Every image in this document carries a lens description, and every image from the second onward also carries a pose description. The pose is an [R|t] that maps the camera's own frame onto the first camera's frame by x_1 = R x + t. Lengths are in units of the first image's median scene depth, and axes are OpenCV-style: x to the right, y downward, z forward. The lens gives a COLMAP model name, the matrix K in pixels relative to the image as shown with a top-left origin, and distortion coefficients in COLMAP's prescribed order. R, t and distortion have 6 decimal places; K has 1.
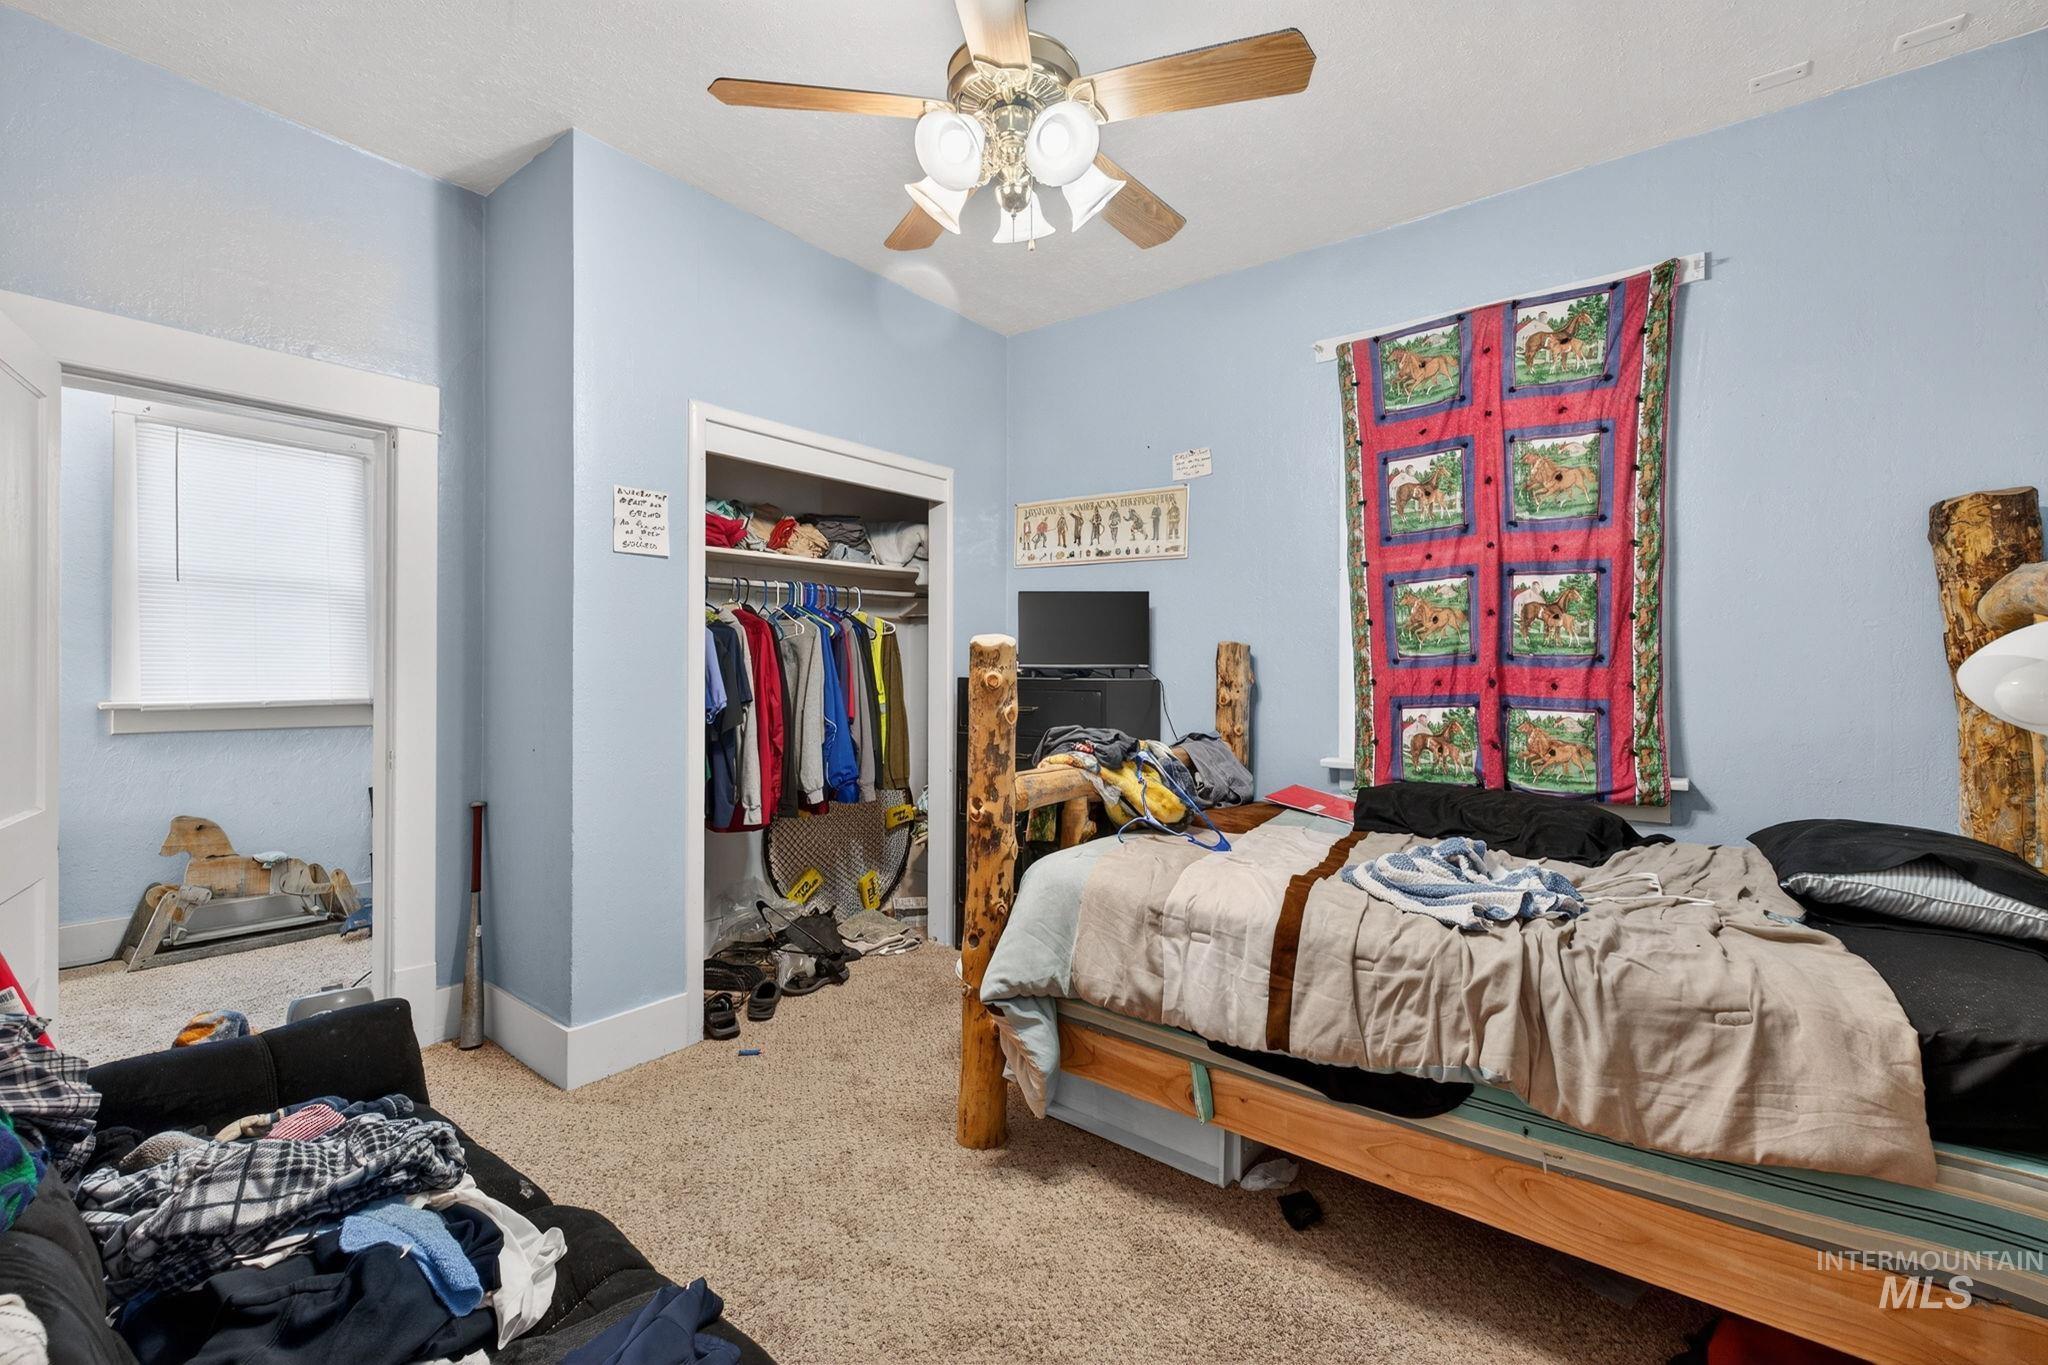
lens RADIAL K [[885.0, 0, 1020.1], [0, 885.0, 670.2], [0, 0, 1]] dist [0.001434, -0.000082]
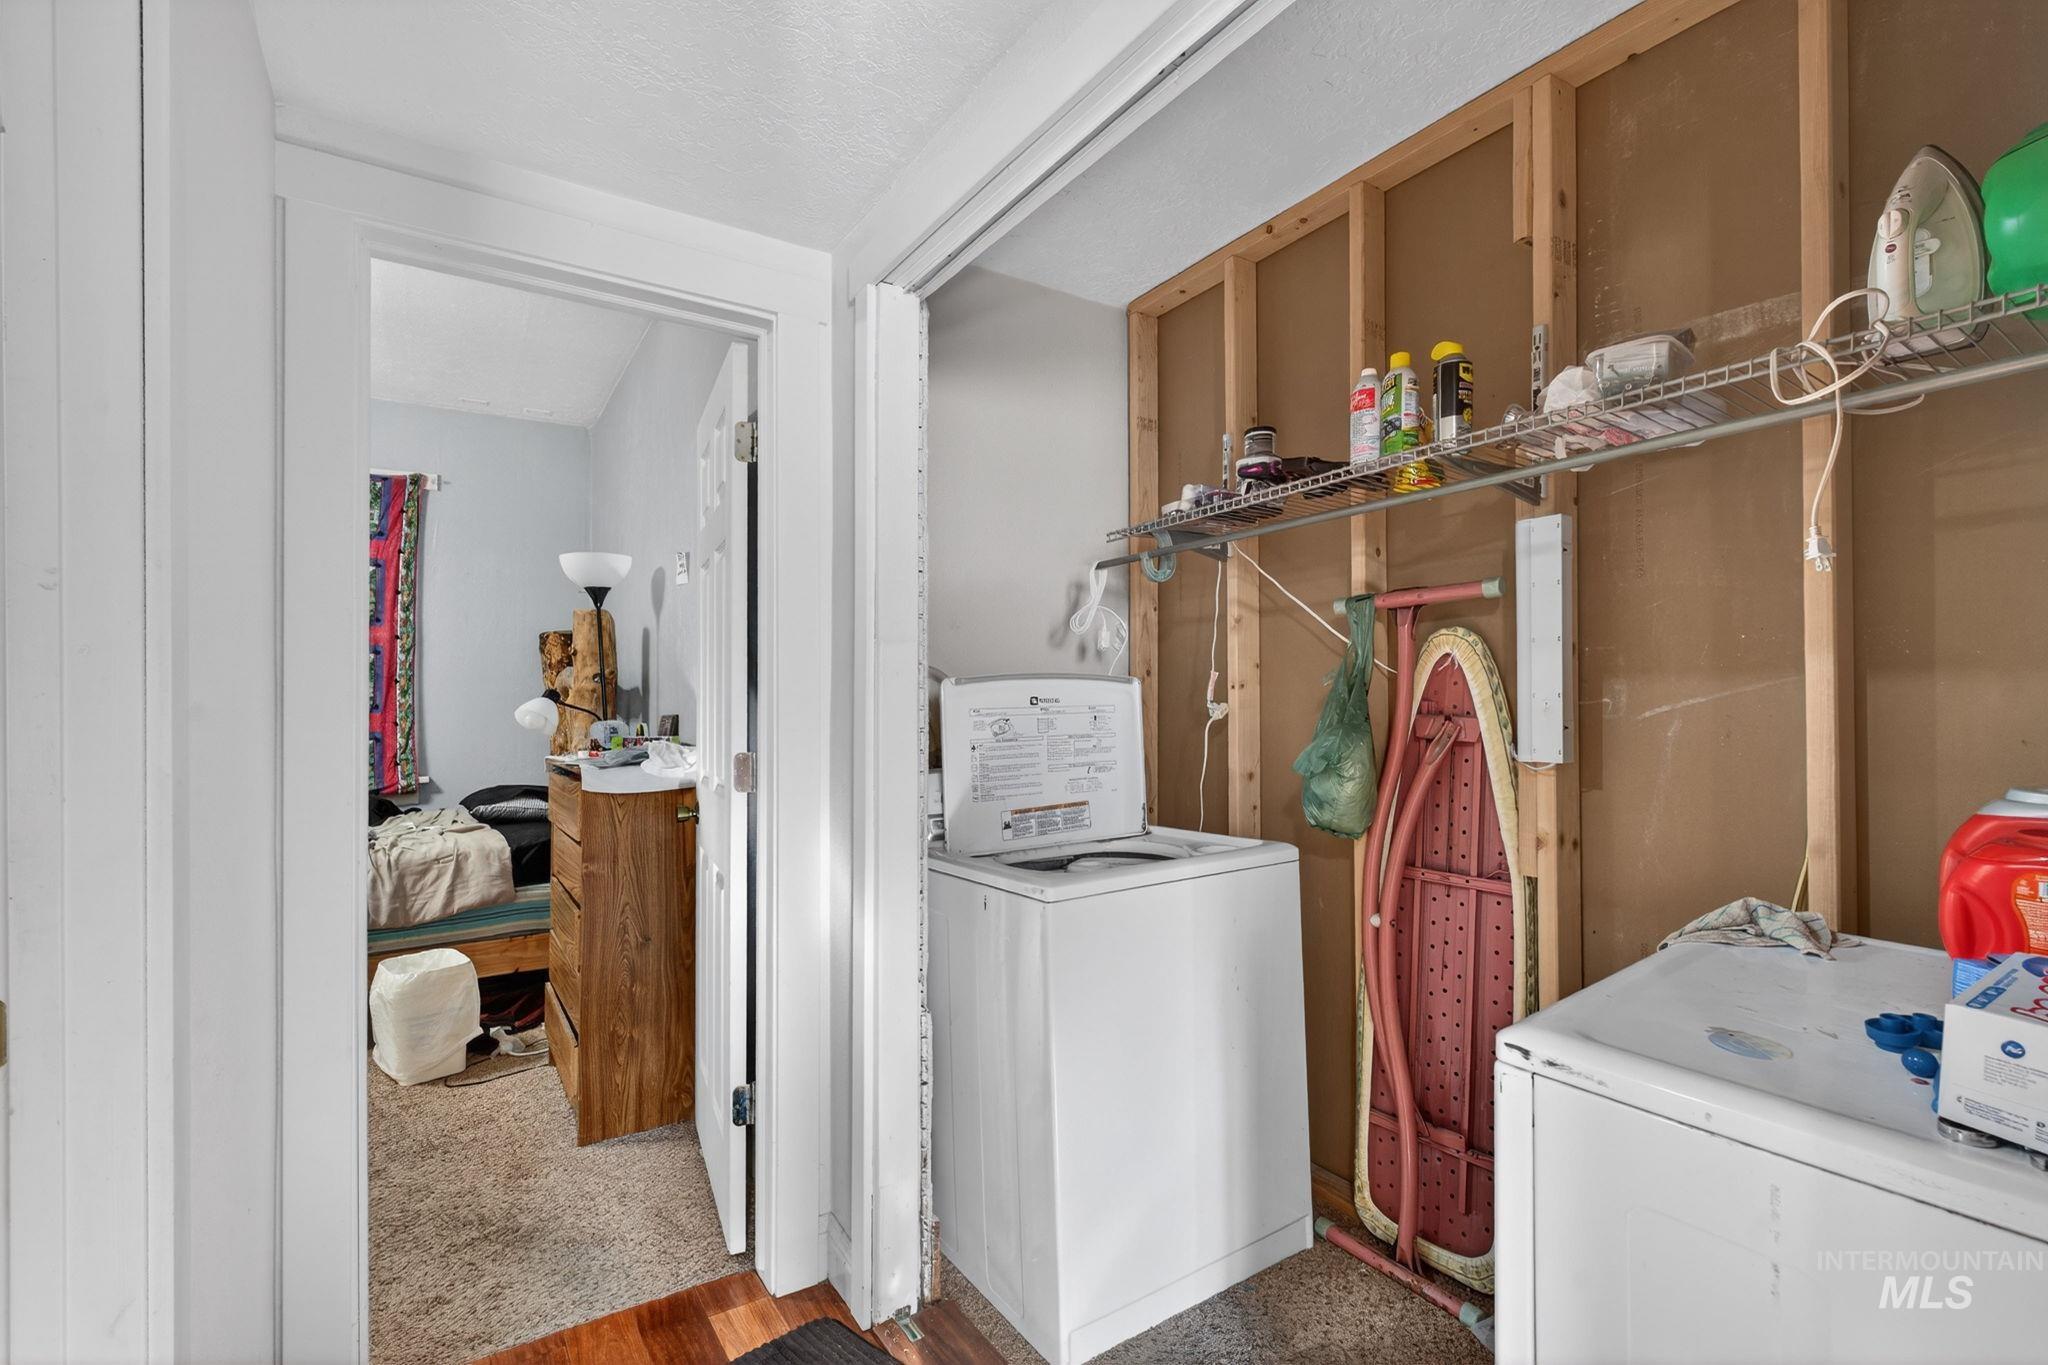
lens RADIAL K [[886.4, 0, 1022.2], [0, 886.4, 692.0], [0, 0, 1]] dist [-0.000286, -0.000170]
pose [[0.329004, 0.010079, 0.944275, -0.486806], [0.010295, 0.999845, -0.014259, -0.005135], [-0.944272, 0.014412, 0.328849, -0.647758]]
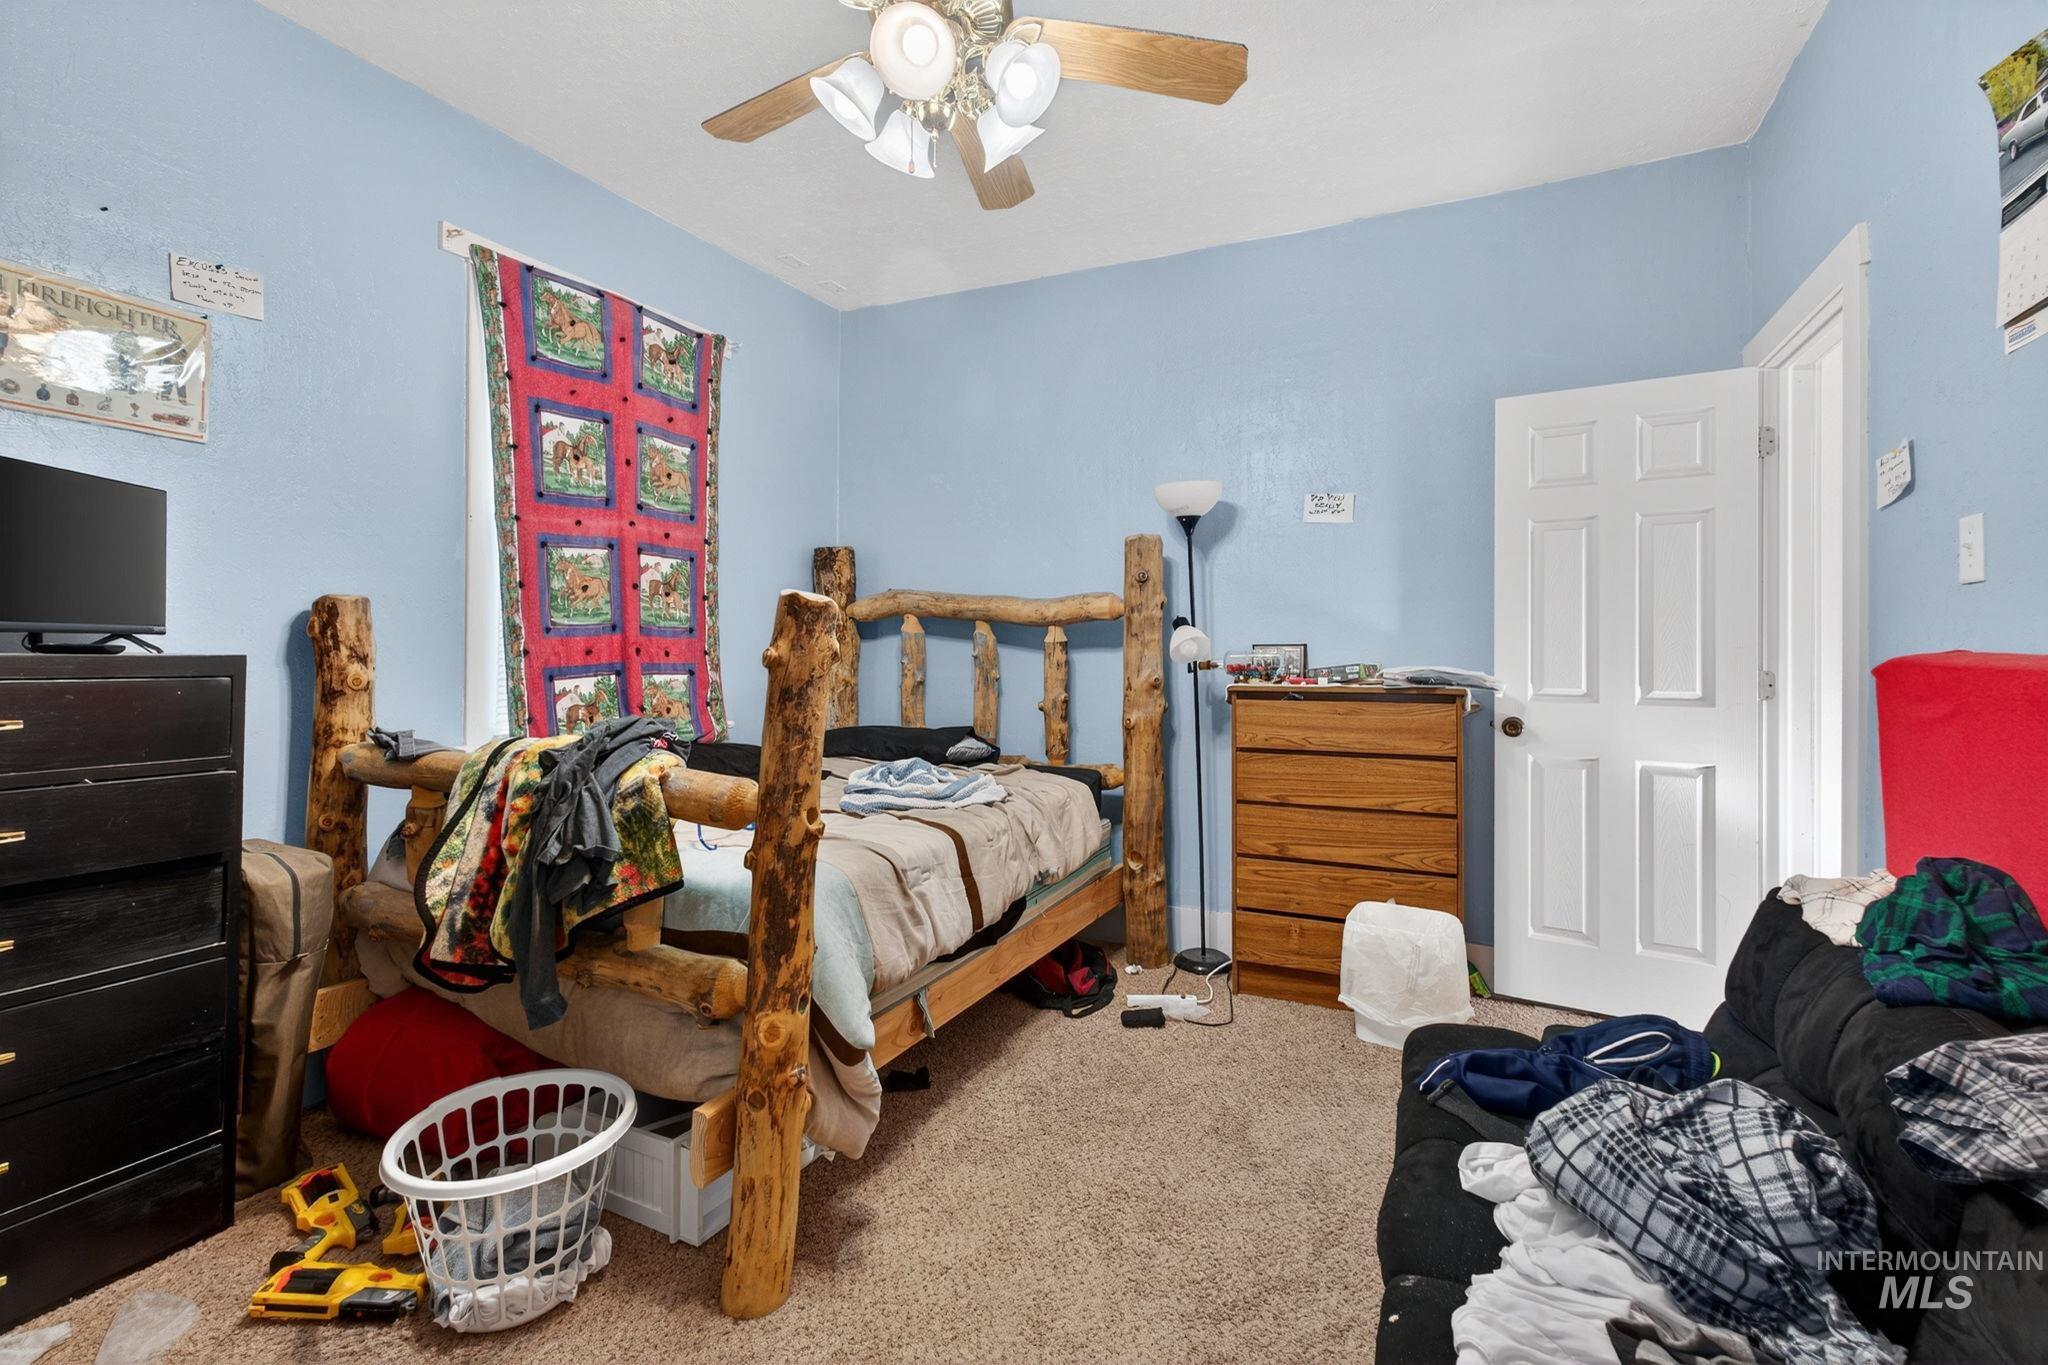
lens RADIAL K [[903.3, 0, 1024.1], [0, 903.3, 650.3], [0, 0, 1]] dist [-0.002318, -0.000879]
pose [[-0.196217, -0.003075, 0.980556, -0.688510], [0.000206, 0.999995, 0.003177, 0.010205], [-0.980560, 0.000825, -0.196216, 0.806164]]
